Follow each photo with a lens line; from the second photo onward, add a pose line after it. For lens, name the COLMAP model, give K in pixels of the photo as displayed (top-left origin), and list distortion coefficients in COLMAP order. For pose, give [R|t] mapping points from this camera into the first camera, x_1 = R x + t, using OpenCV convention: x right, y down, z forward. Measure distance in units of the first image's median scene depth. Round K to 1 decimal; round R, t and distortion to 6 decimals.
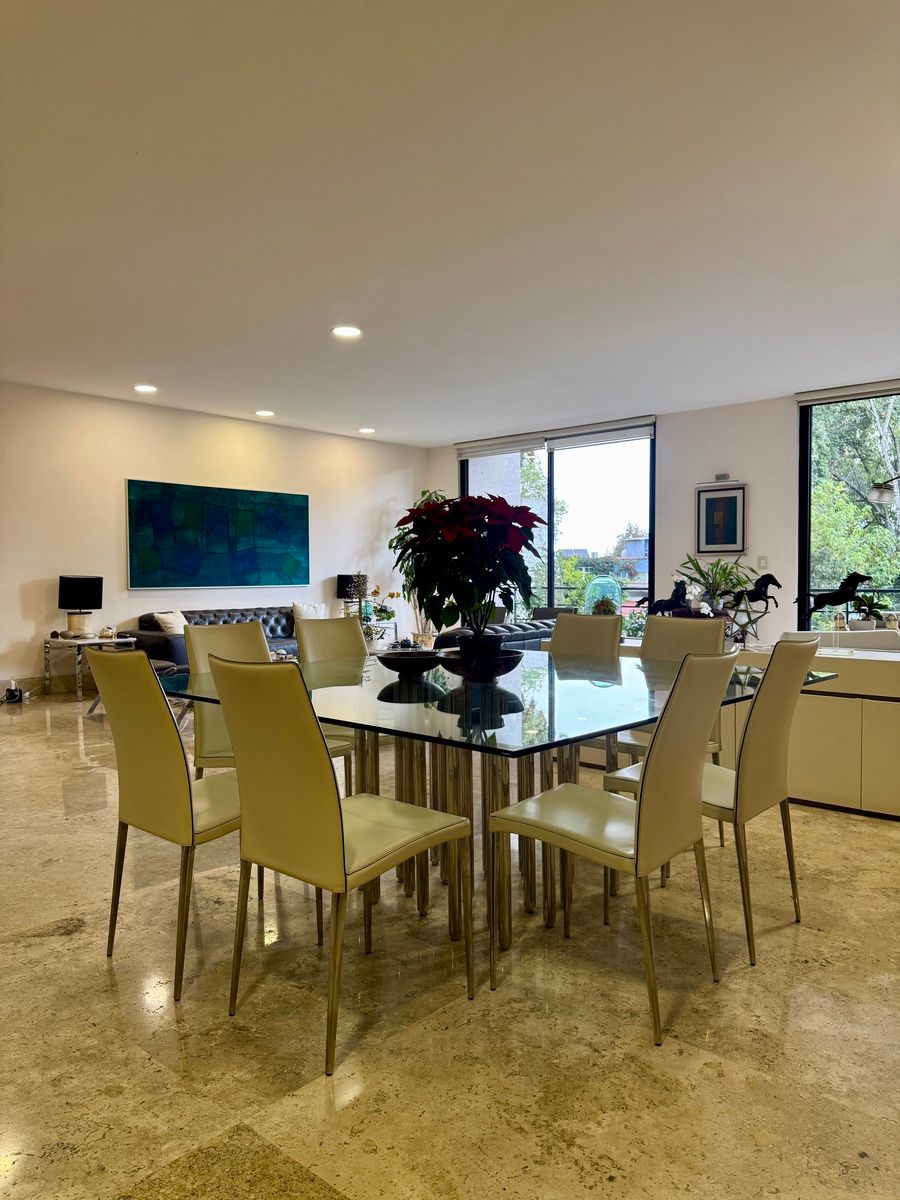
lens RADIAL K [[843.4, 0, 453.0], [0, 843.4, 605.5], [0, 0, 1]] dist [0.035895, -0.035427]
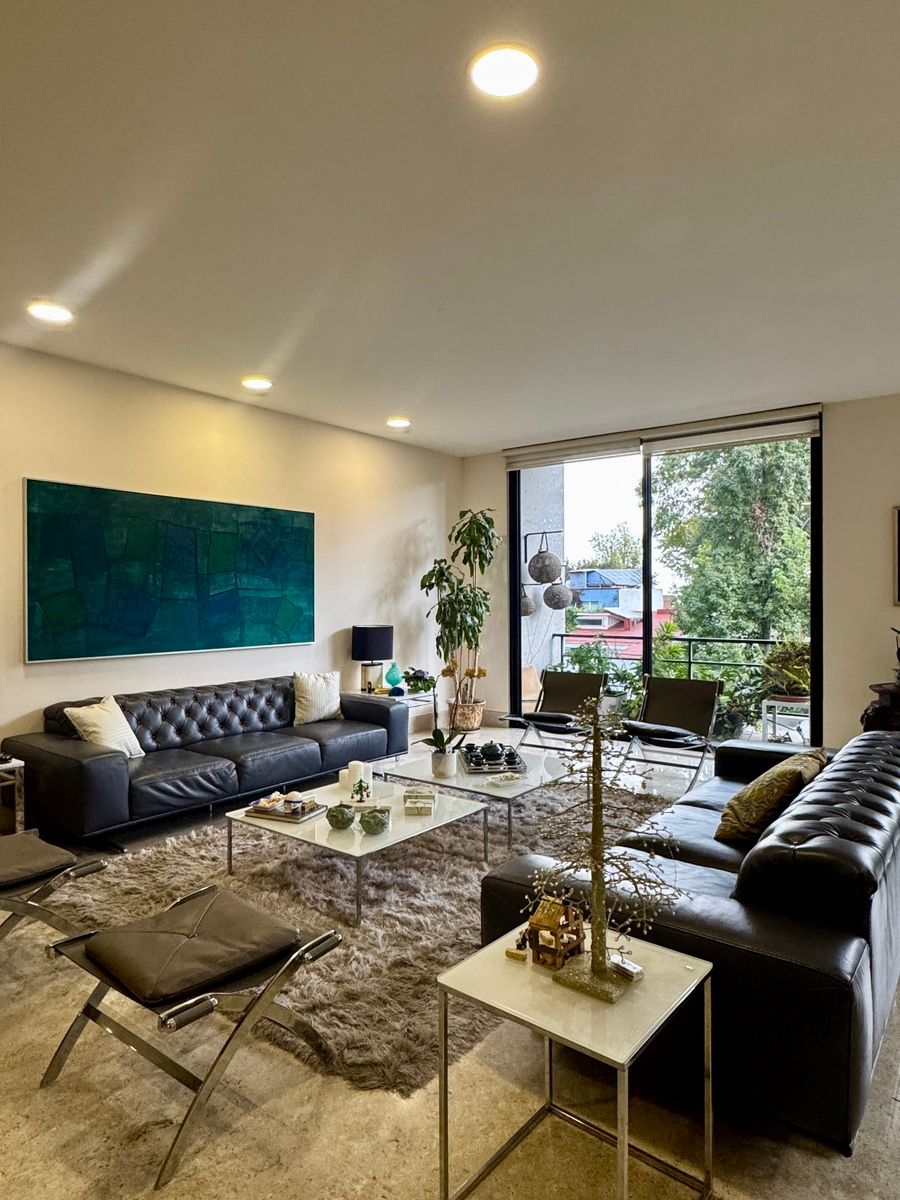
lens RADIAL K [[733.6, 0, 439.2], [0, 733.6, 594.0], [0, 0, 1]] dist [-0.000632, 0.003988]
pose [[0.998117, 0.004302, 0.061188, -0.110642], [-0.001796, 0.999160, -0.040942, -0.041670], [-0.061313, 0.040755, 0.997286, 0.414255]]
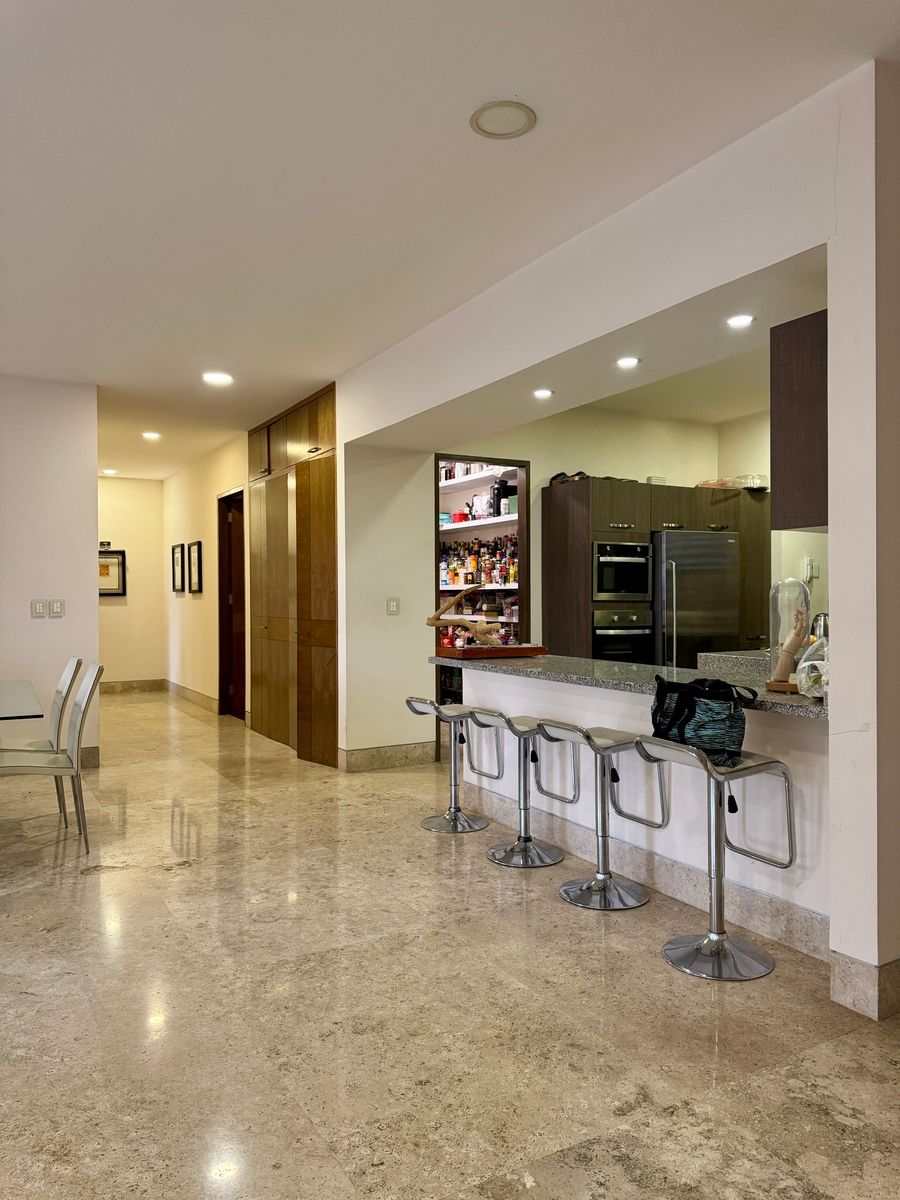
lens RADIAL K [[843.4, 0, 454.2], [0, 843.4, 591.1], [0, 0, 1]] dist [0.035895, -0.035427]
pose [[-0.948358, 0.013533, 0.316912, -0.427371], [0.023756, 0.999314, 0.028416, -0.037424], [-0.316310, 0.034477, -0.948029, 0.613254]]
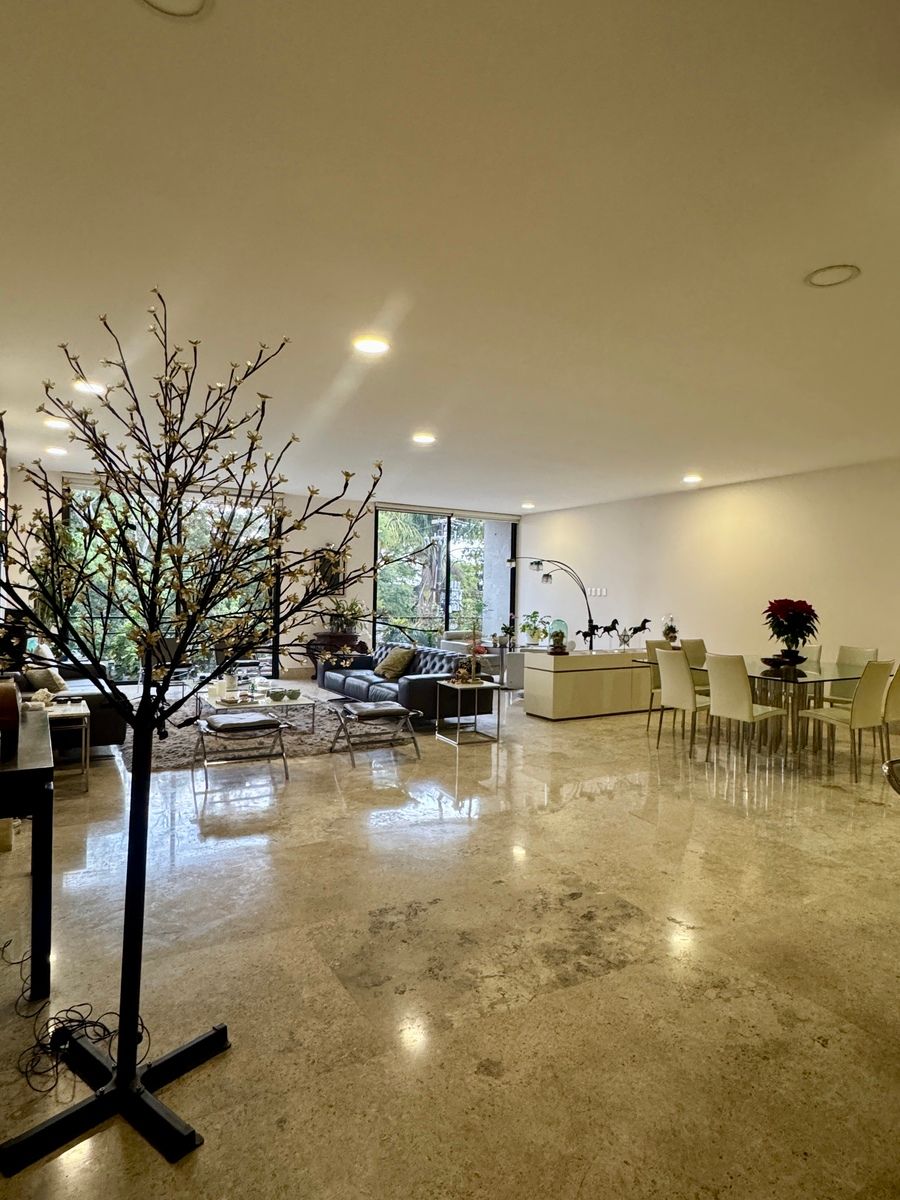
lens RADIAL K [[682.8, 0, 450.0], [0, 682.8, 600.5], [0, 0, 1]] dist [-0.001305, 0.000899]
pose [[0.305953, 0.004802, 0.952034, -0.710062], [0.014189, 0.999853, -0.009603, -0.035377], [-0.951941, 0.016447, 0.305840, 0.398278]]
